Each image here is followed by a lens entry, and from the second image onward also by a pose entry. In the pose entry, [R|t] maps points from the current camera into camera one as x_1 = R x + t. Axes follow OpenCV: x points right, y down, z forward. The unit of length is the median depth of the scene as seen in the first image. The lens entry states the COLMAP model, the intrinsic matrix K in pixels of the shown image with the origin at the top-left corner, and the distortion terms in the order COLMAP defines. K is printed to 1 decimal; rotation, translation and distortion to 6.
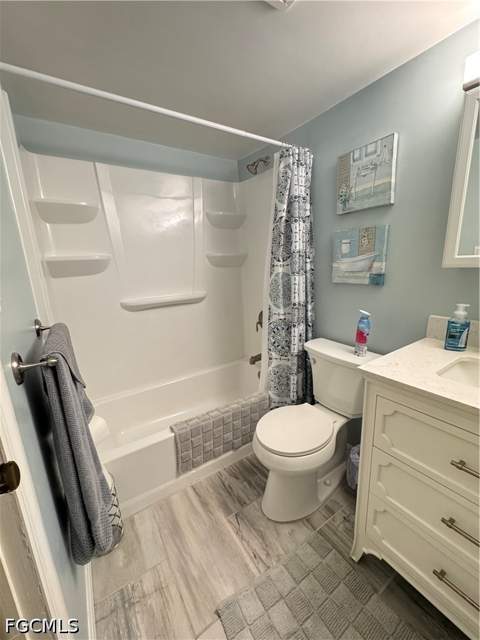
lens RADIAL K [[254.4, 0, 242.9], [0, 254.4, 319.8], [0, 0, 1]] dist [0.001337, -0.000357]
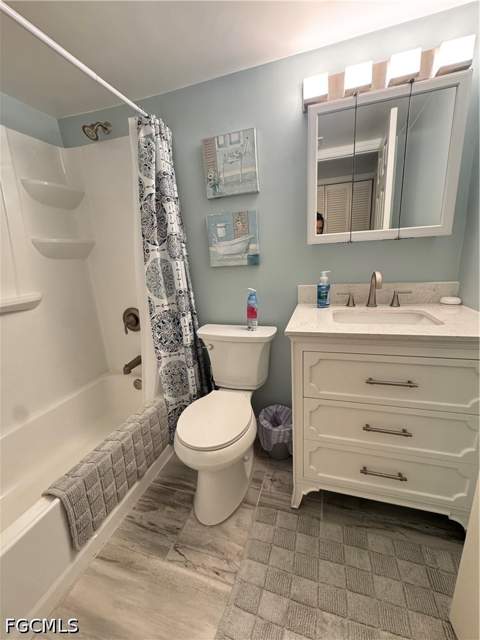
lens RADIAL K [[254.4, 0, 239.8], [0, 254.4, 319.0], [0, 0, 1]] dist [0.001337, -0.000357]
pose [[0.784514, -0.158094, 0.599620, -0.215793], [0.166270, 0.985176, 0.042210, 0.036565], [-0.597405, 0.066584, 0.799171, 0.155263]]
